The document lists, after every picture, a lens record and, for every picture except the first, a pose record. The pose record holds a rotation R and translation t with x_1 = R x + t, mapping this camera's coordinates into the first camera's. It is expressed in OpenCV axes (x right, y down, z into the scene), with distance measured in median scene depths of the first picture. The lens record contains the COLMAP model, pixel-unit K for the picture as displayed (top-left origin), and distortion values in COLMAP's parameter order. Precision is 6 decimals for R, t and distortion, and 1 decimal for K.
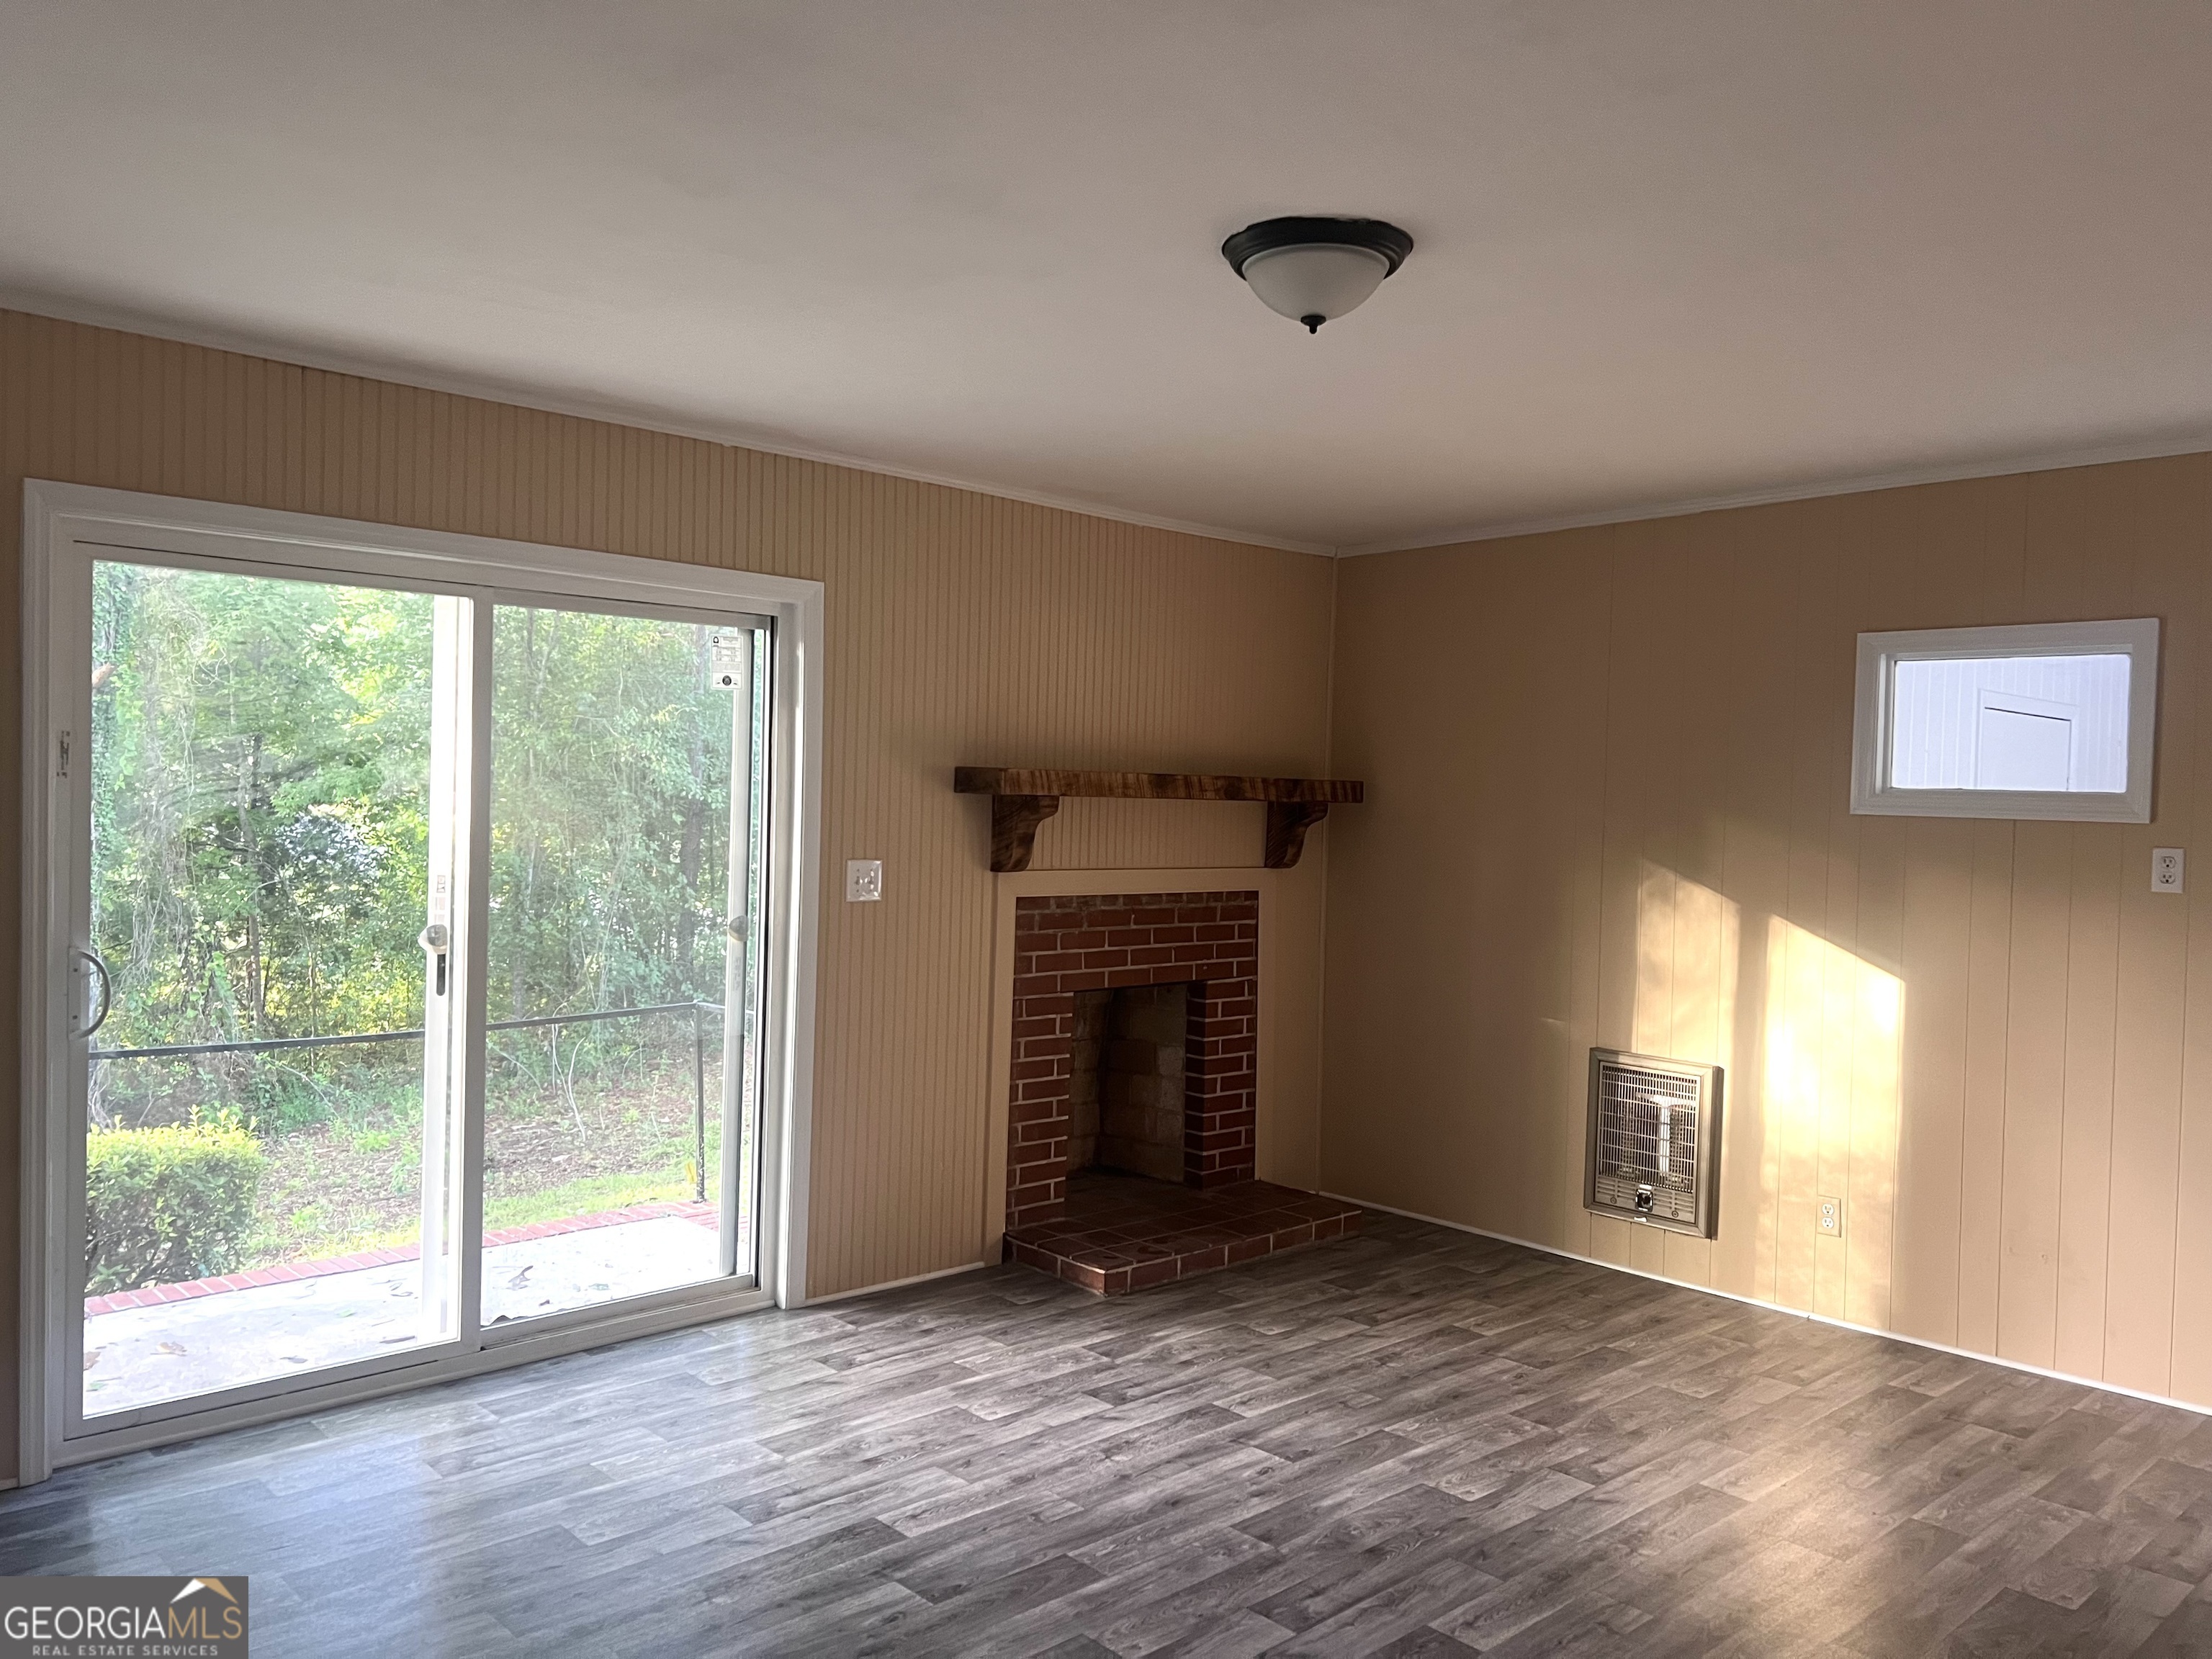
lens RADIAL K [[1680.6, 0, 1095.2], [0, 1680.6, 824.8], [0, 0, 1]] dist [0.079558, -0.084364]
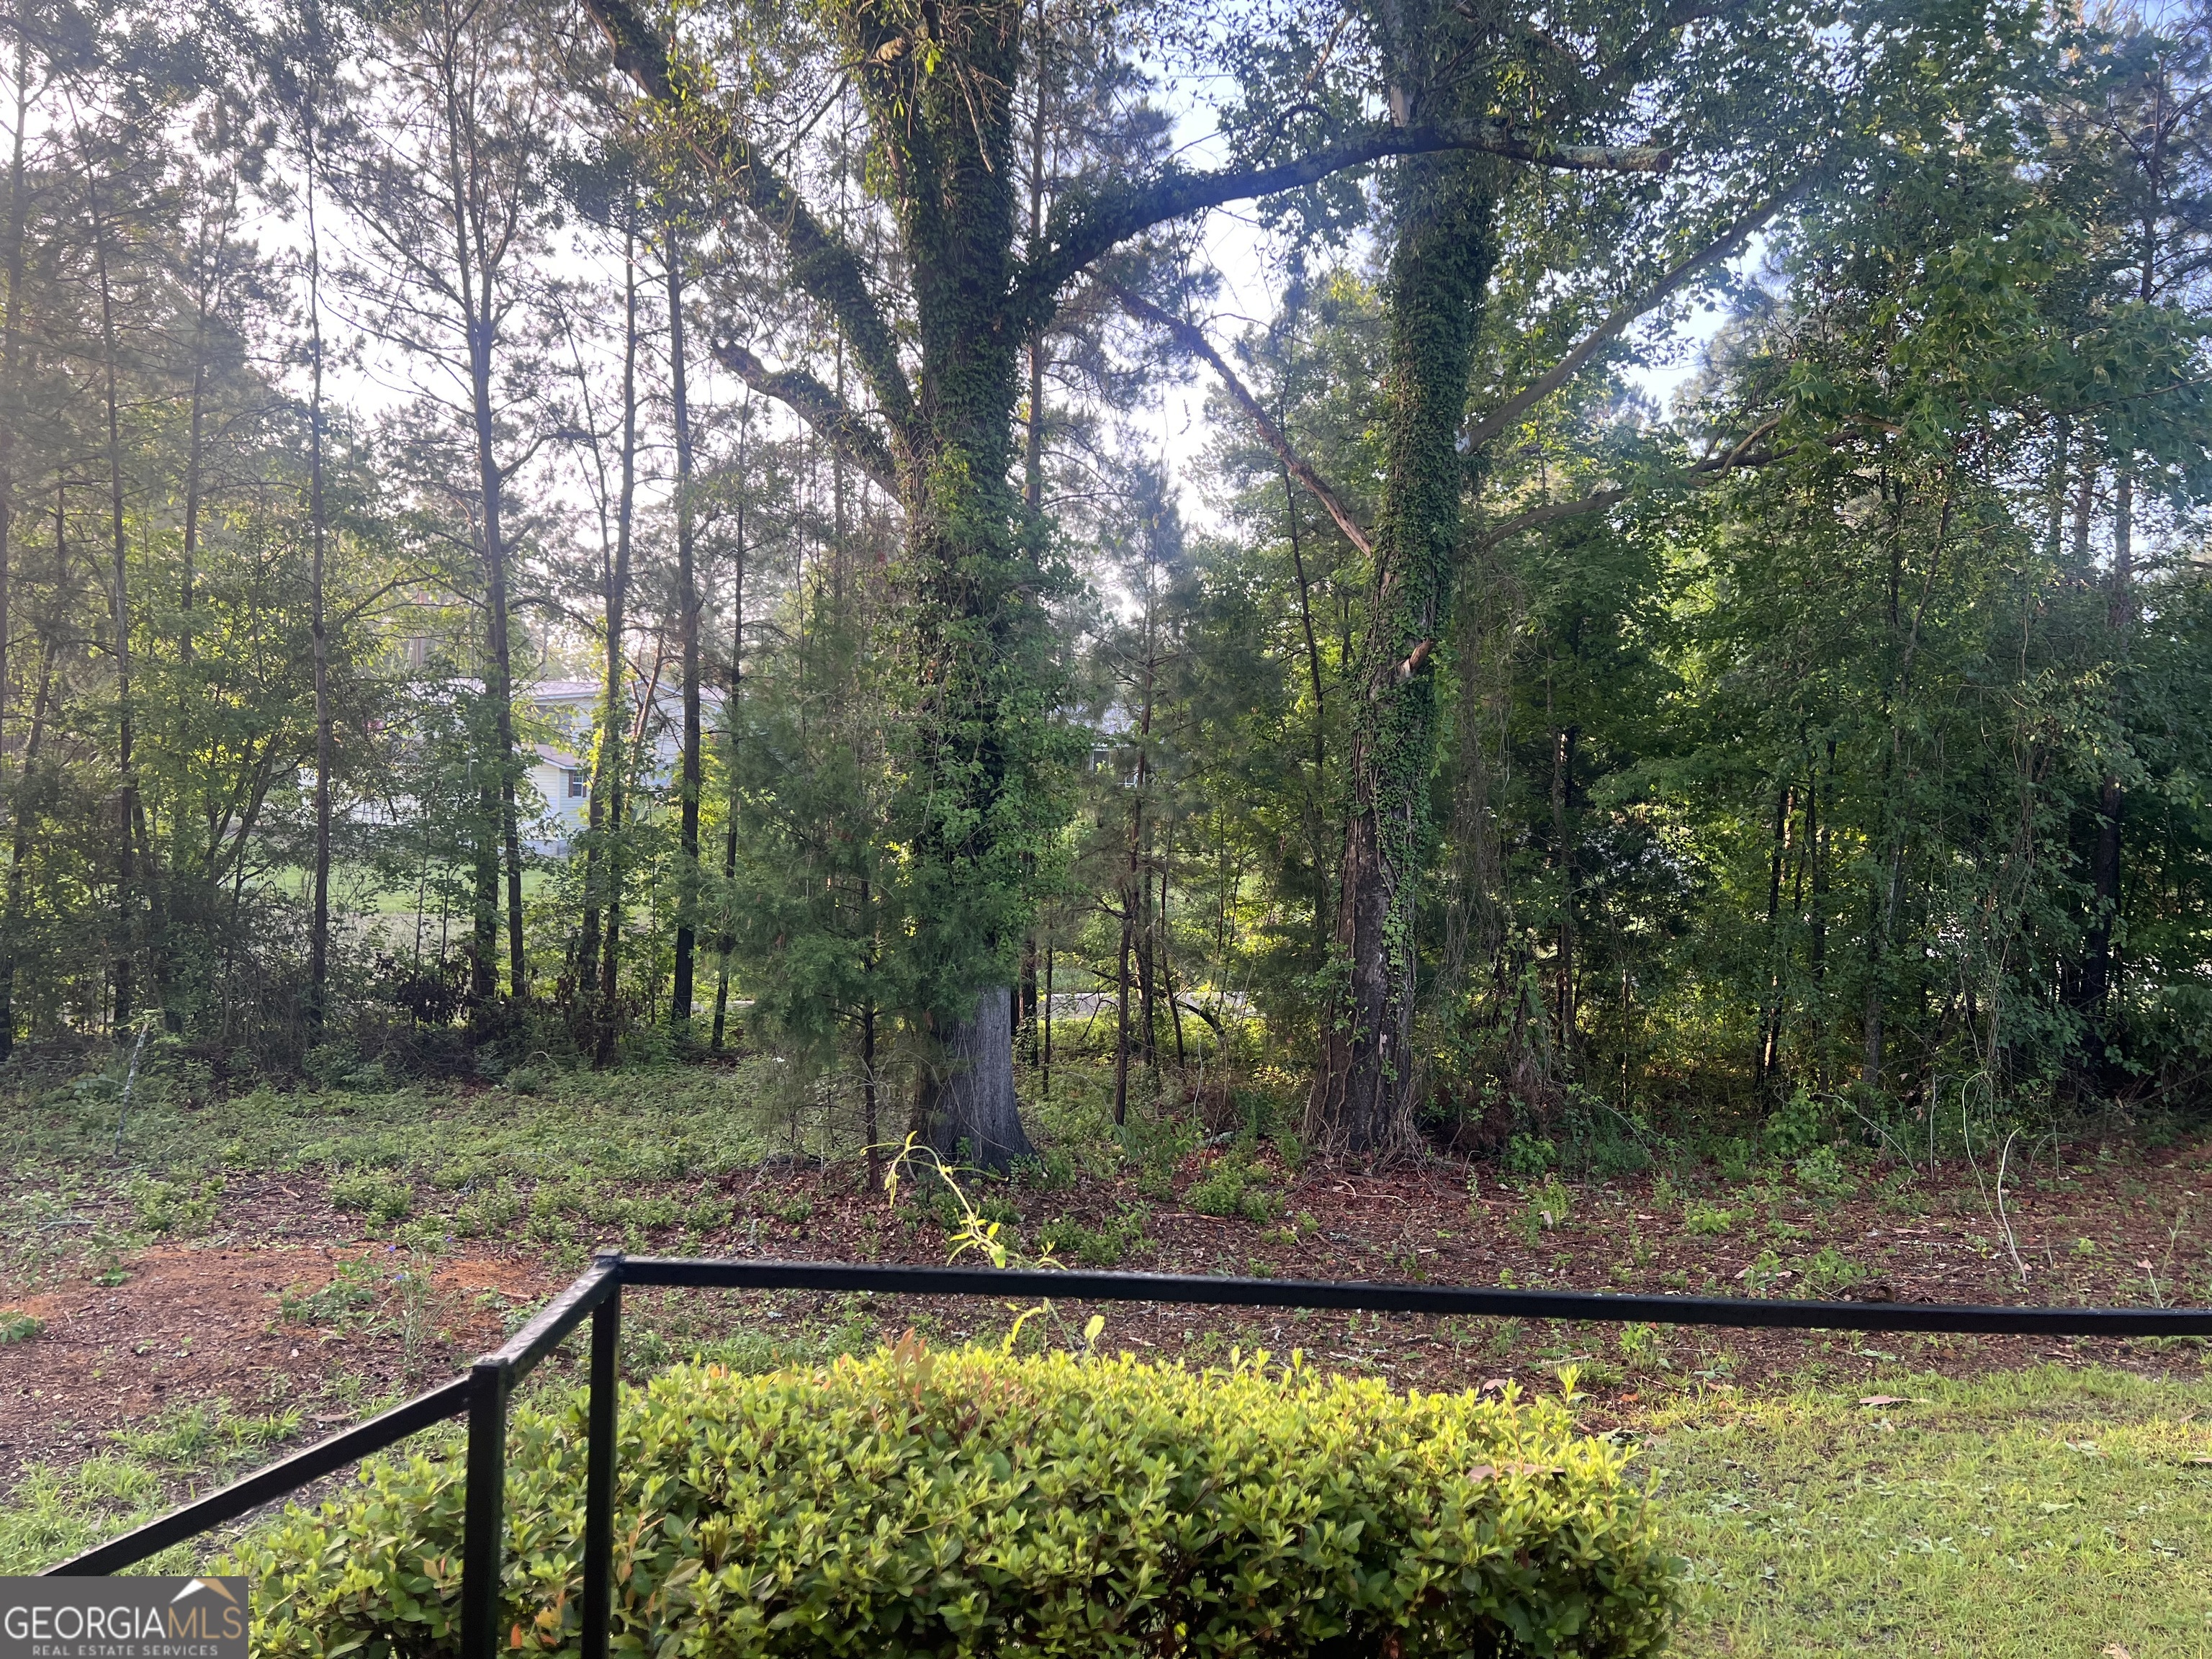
lens RADIAL K [[1675.2, 0, 1090.5], [0, 1675.2, 835.9], [0, 0, 1]] dist [0.055260, -0.065283]
pose [[0.745575, 0.013592, -0.666283, -0.085452], [-0.016898, 0.999856, 0.001488, 0.009243], [0.666207, 0.010149, 0.745698, 0.161453]]
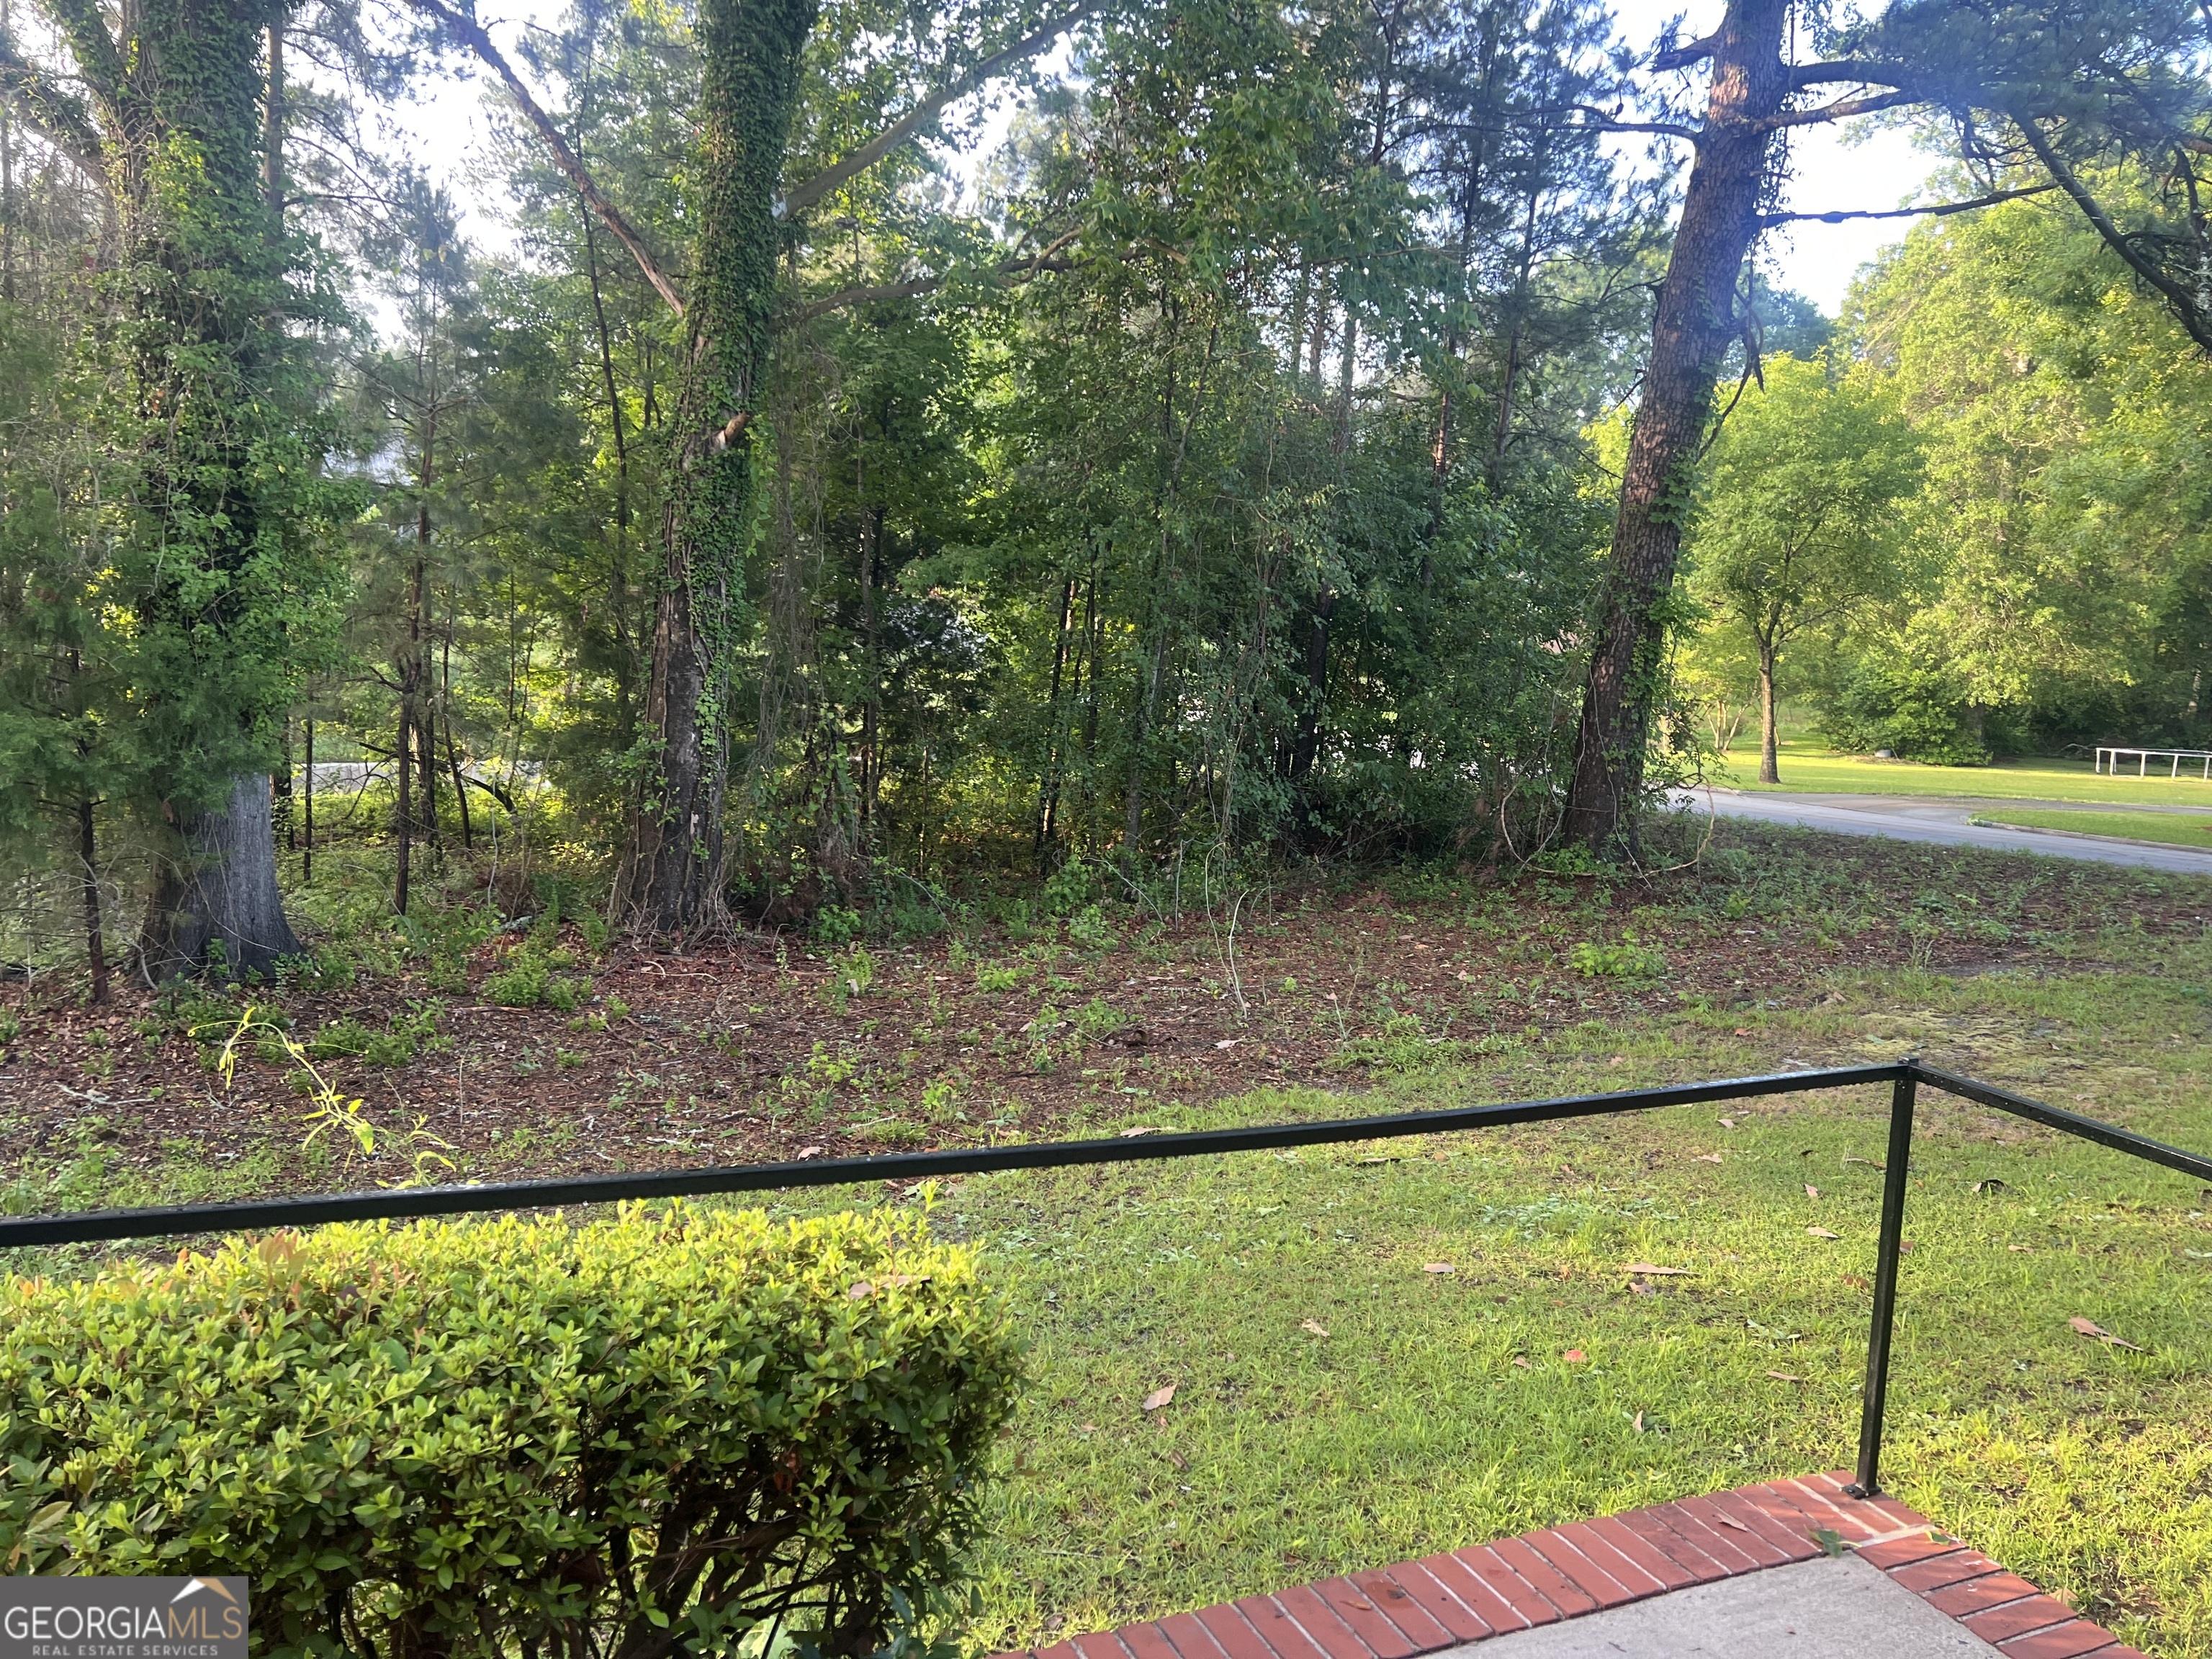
lens RADIAL K [[1674.6, 0, 1127.0], [0, 1674.6, 815.2], [0, 0, 1]] dist [0.121844, -0.196177]
pose [[0.954228, 0.086423, -0.286322, -0.087872], [-0.055205, 0.991787, 0.115377, 0.000667], [0.293942, -0.094290, 0.951161, 0.151833]]
